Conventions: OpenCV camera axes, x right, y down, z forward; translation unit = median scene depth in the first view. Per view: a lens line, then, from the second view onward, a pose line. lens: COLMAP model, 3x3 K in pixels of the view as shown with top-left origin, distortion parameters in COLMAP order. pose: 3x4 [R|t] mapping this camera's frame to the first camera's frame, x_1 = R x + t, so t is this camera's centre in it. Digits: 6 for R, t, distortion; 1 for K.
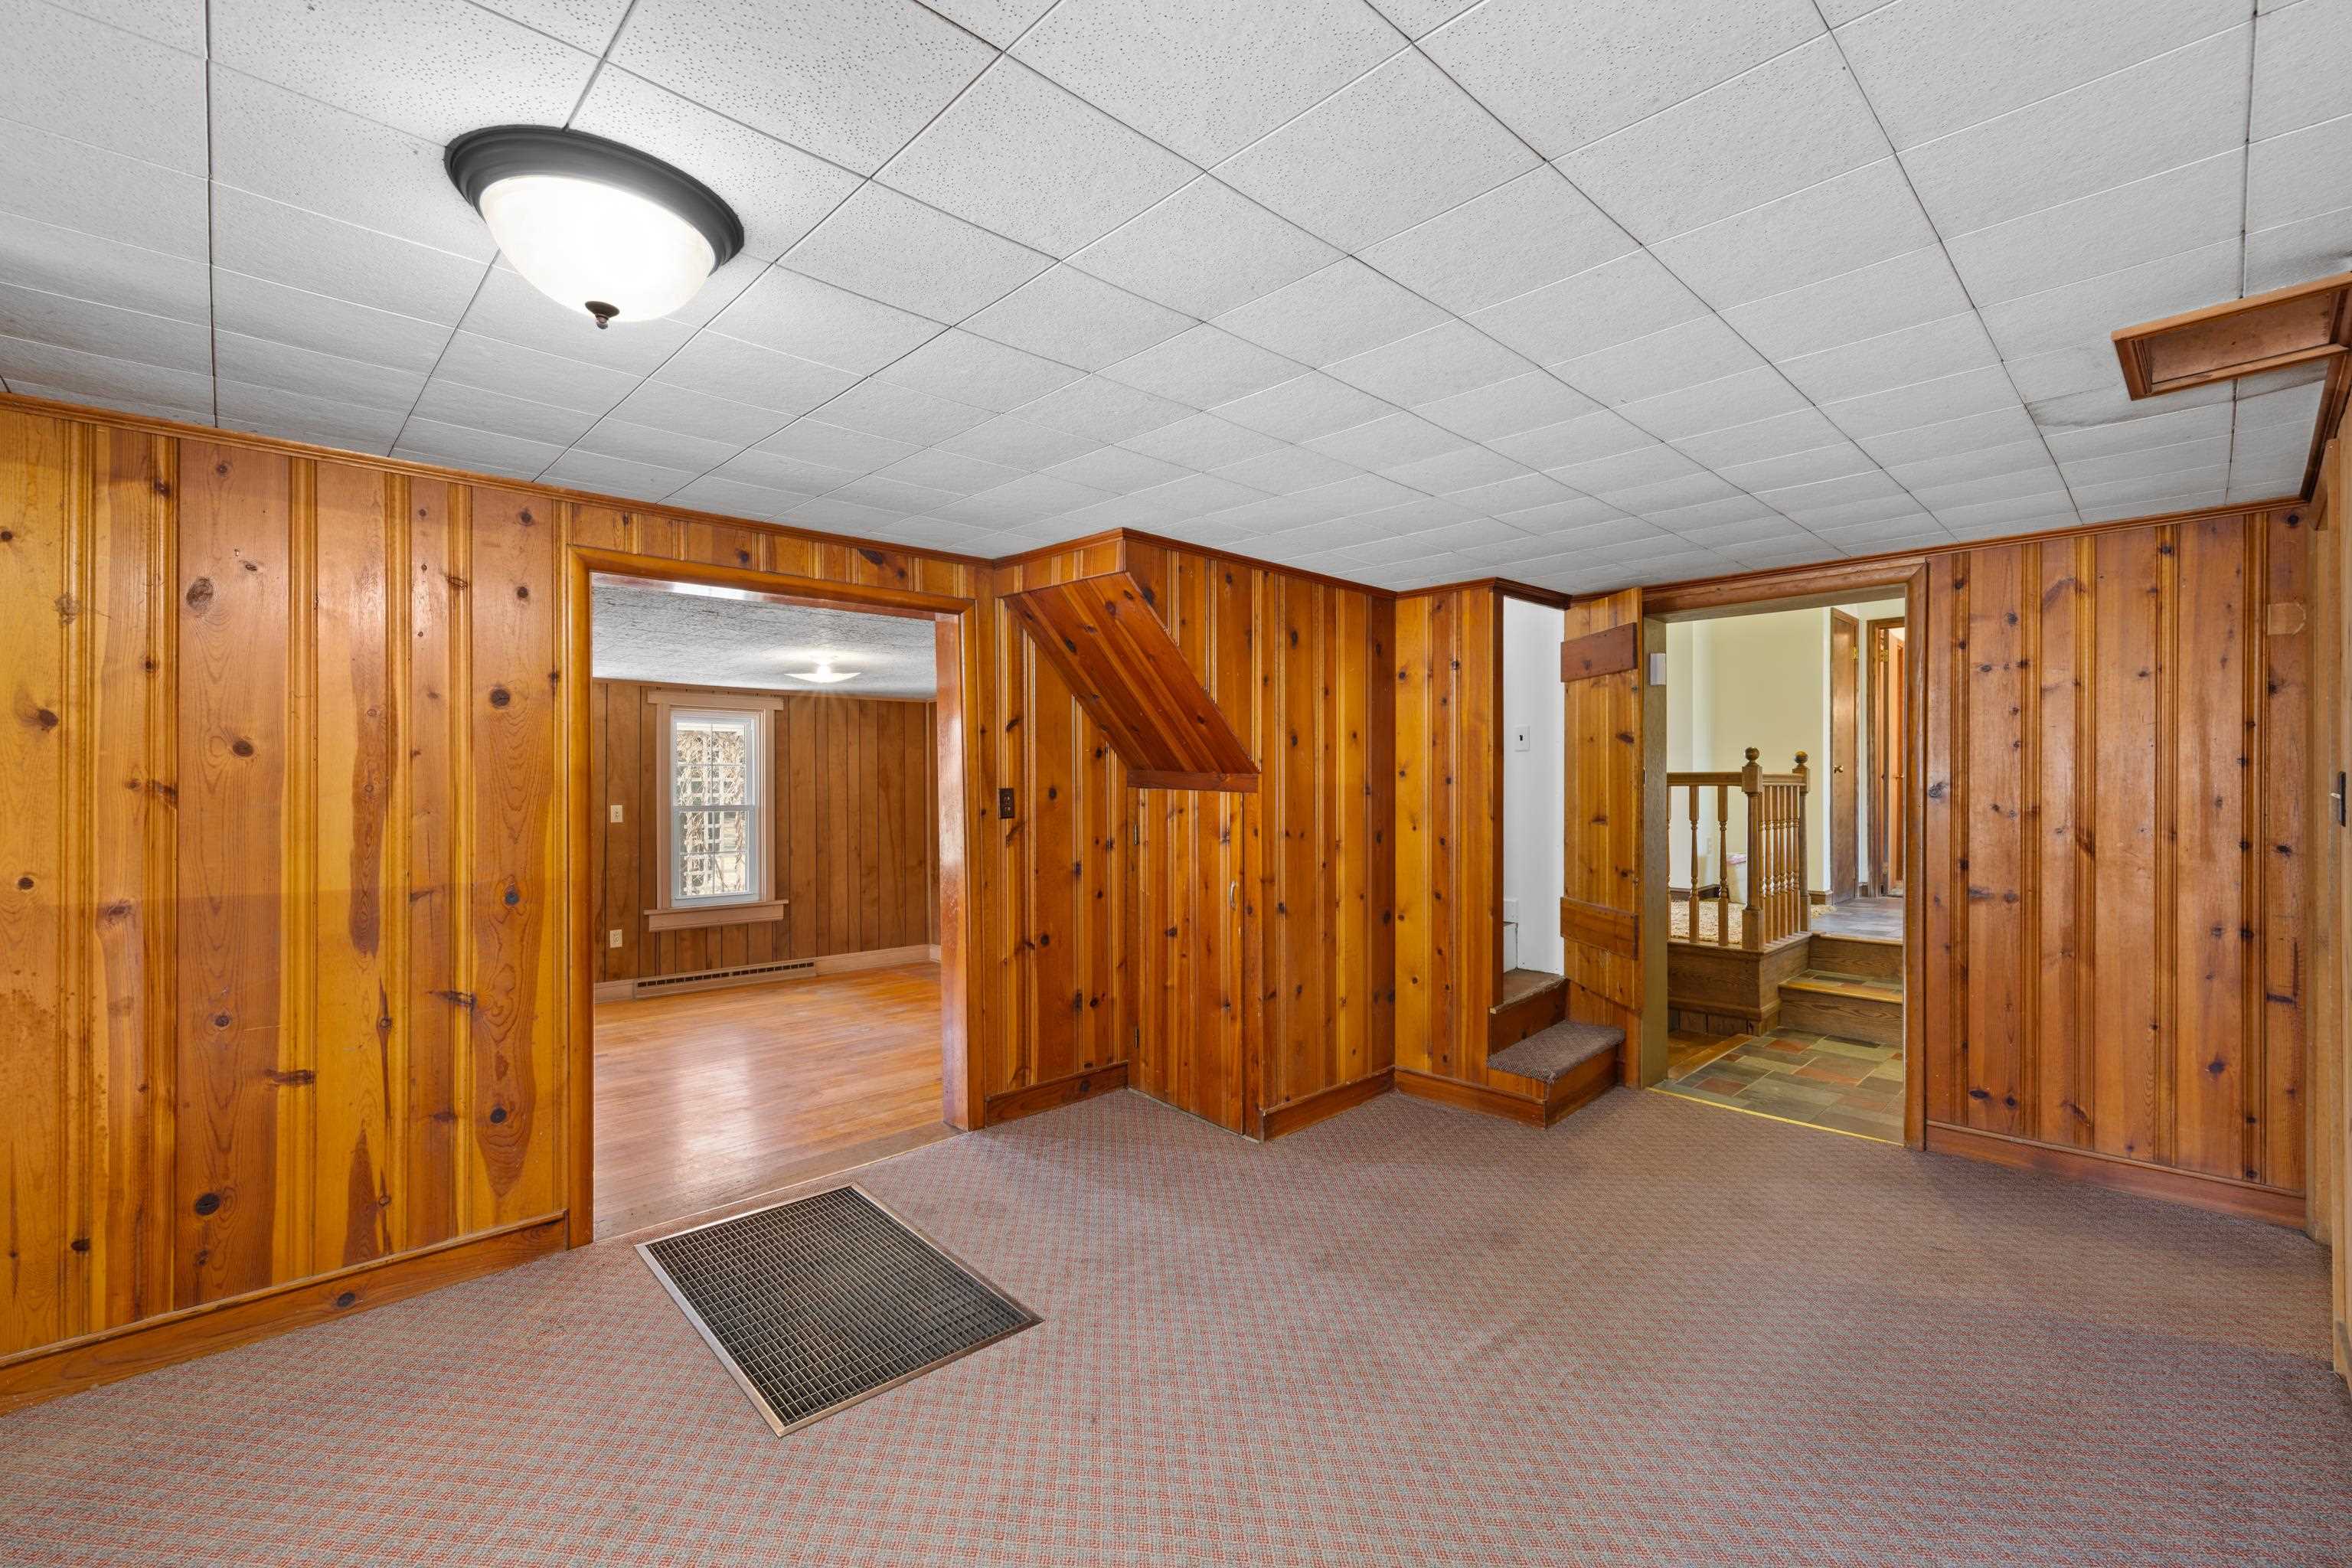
lens RADIAL K [[993.4, 0, 1170.5], [0, 993.4, 786.7], [0, 0, 1]] dist [0.000133, -0.000201]
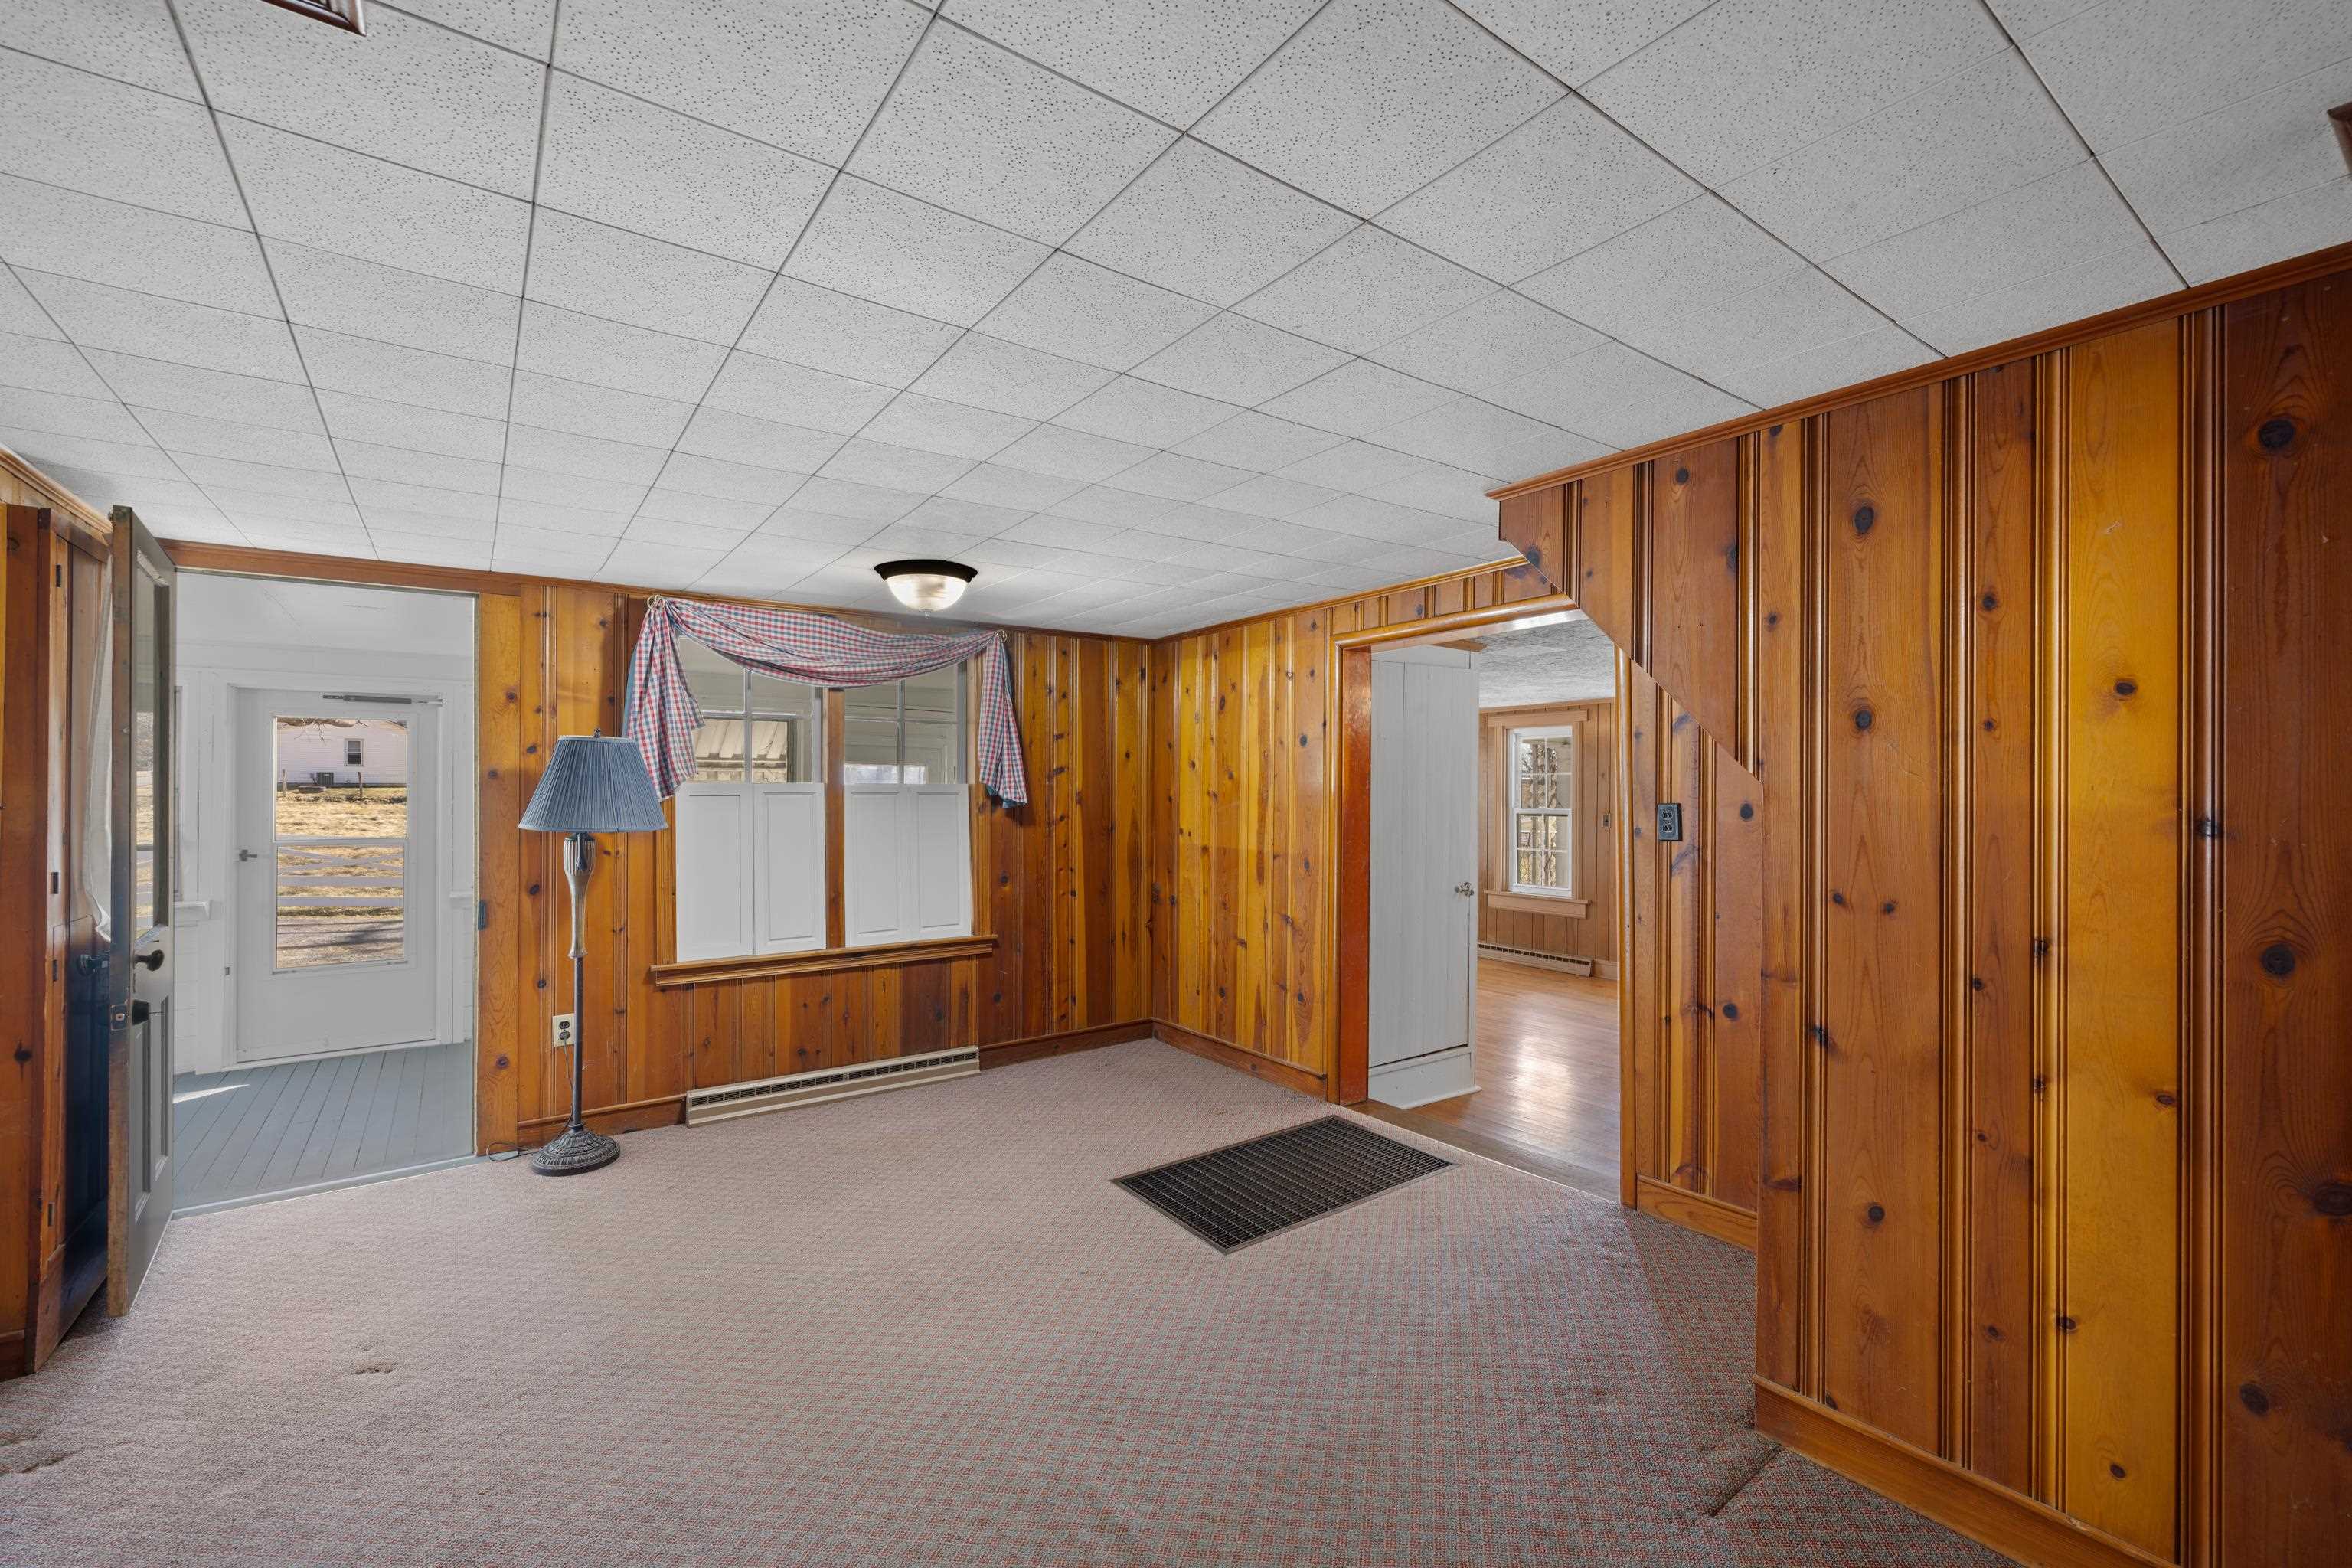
lens RADIAL K [[993.4, 0, 1182.2], [0, 993.4, 786.2], [0, 0, 1]] dist [0.000133, -0.000201]
pose [[-0.137113, -0.001429, -0.990554, 0.894811], [-0.006656, 0.999978, -0.000521, -0.012550], [0.990533, 0.006522, -0.137120, 0.952526]]
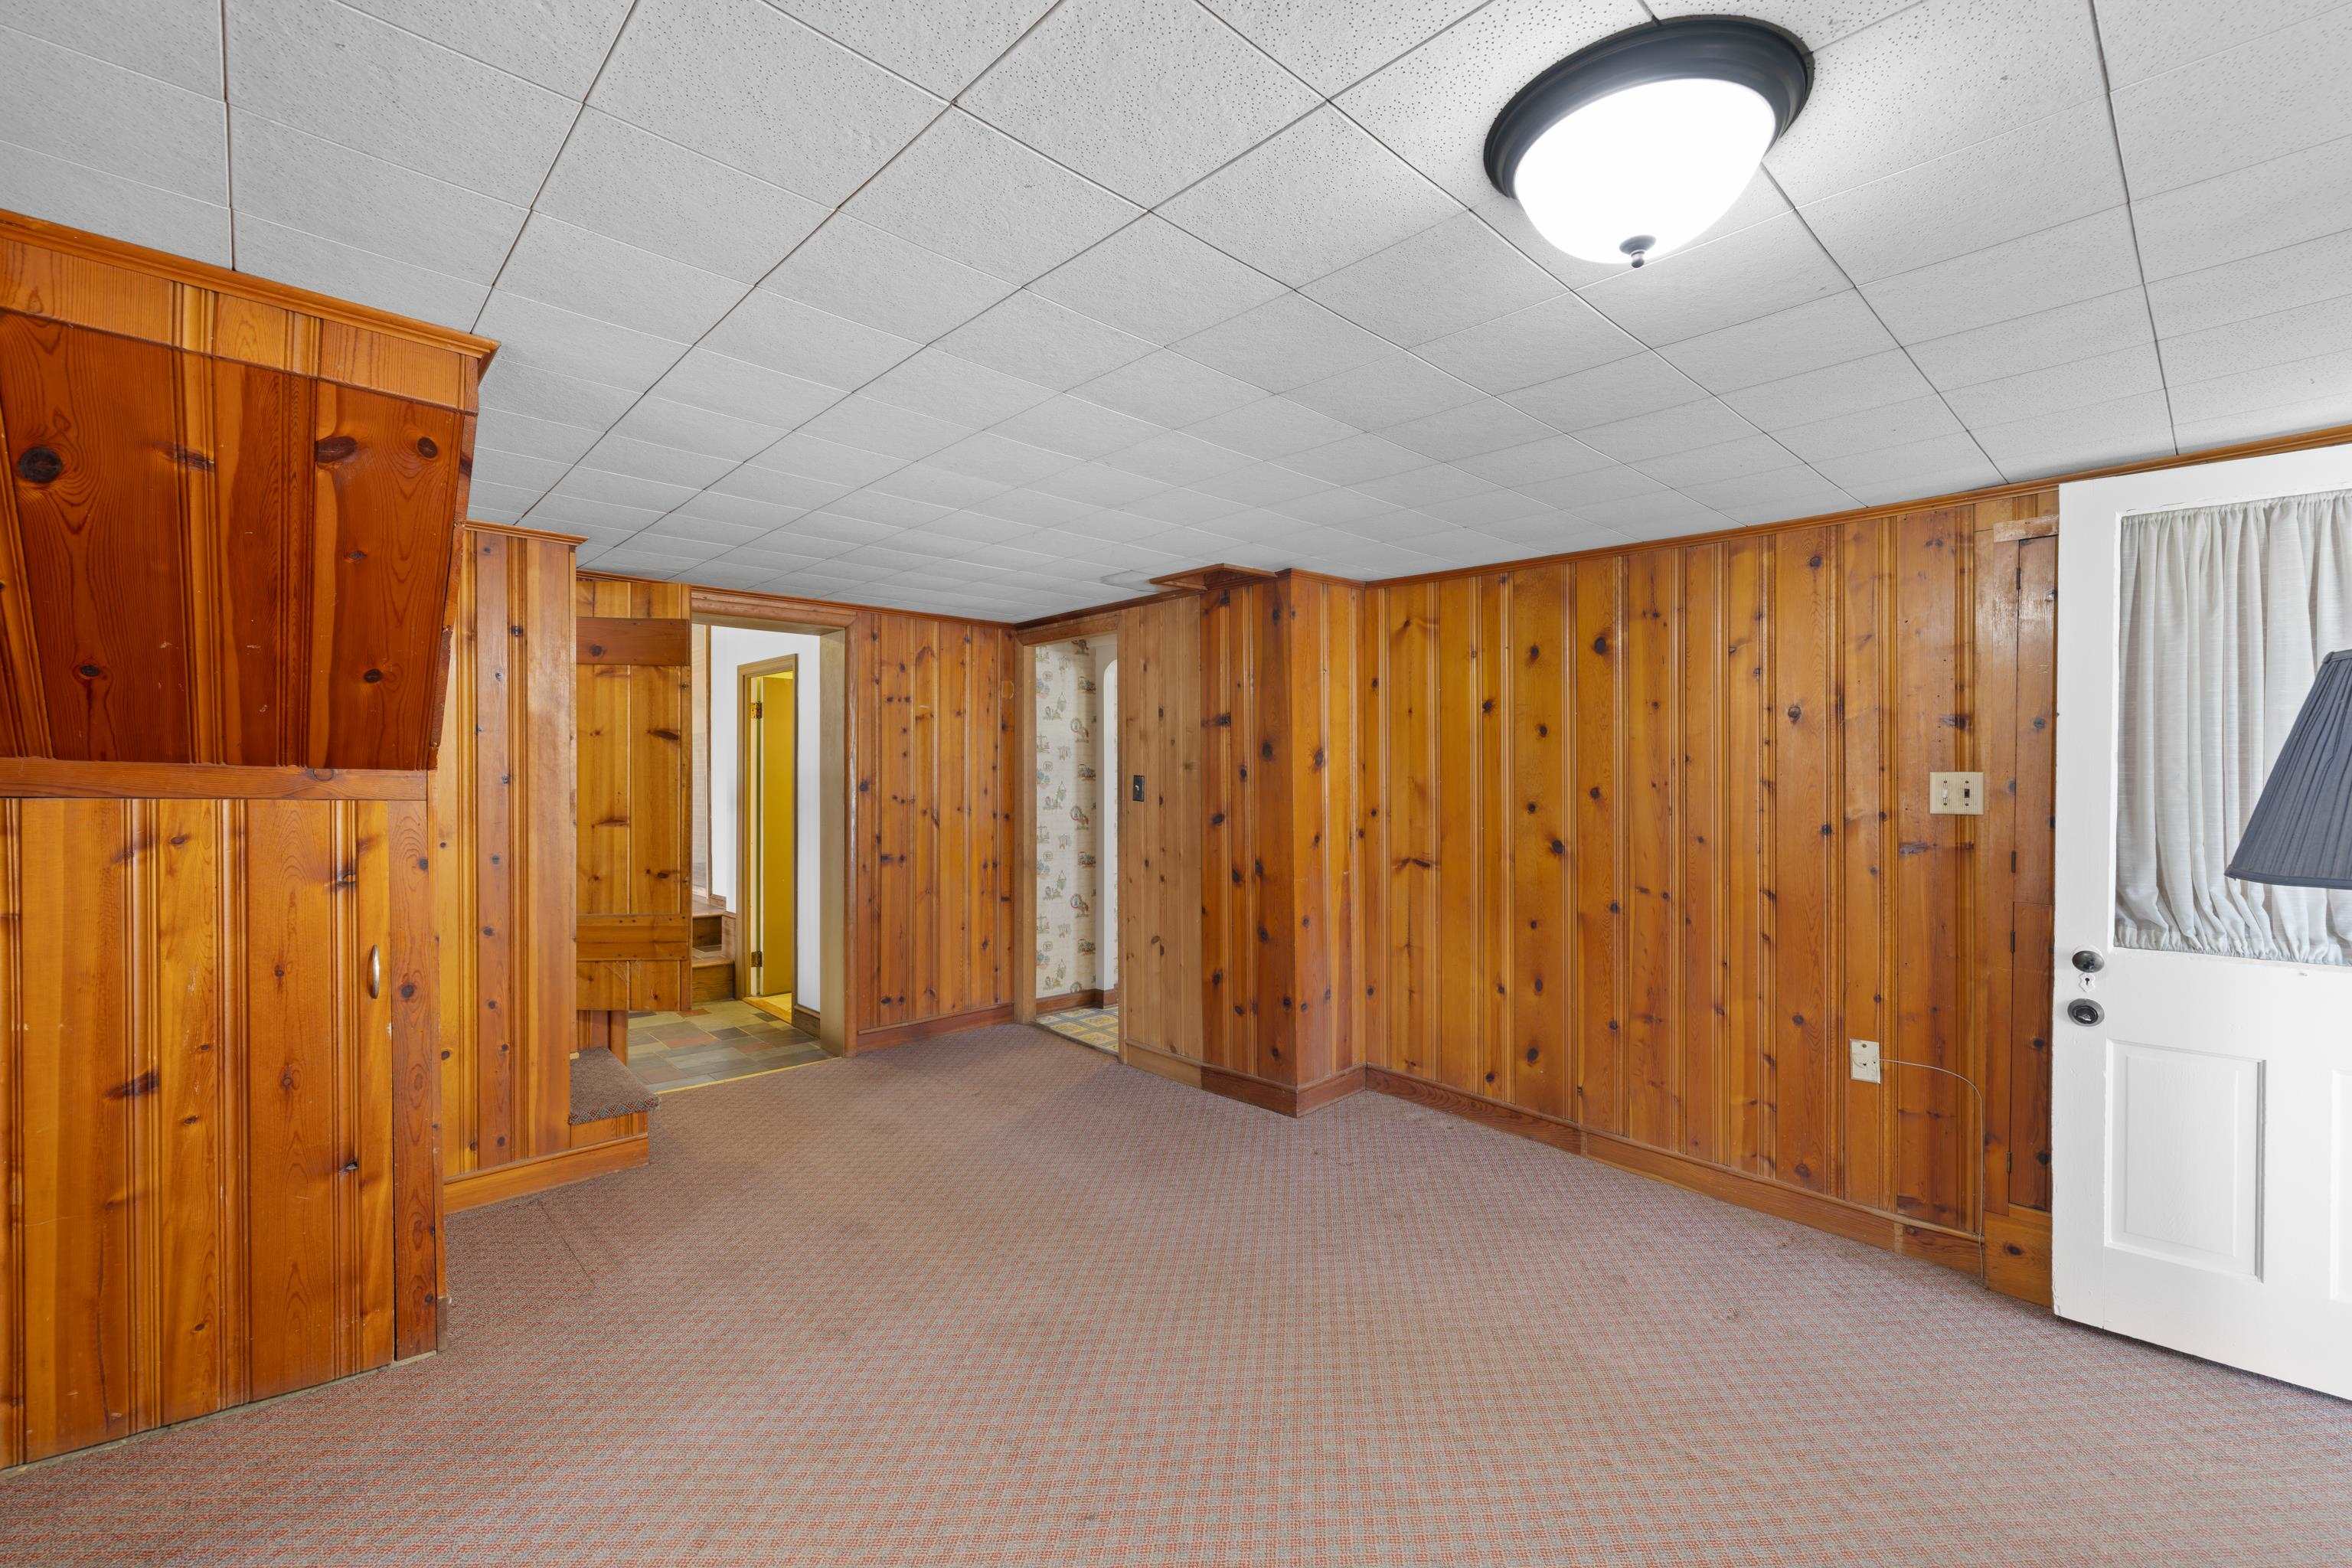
lens RADIAL K [[993.4, 0, 1169.9], [0, 993.4, 775.7], [0, 0, 1]] dist [0.000133, -0.000201]
pose [[0.013855, 0.001159, 0.999903, -0.631737], [0.008084, 0.999967, -0.001271, -0.005494], [-0.999871, 0.008101, 0.013845, 0.613011]]
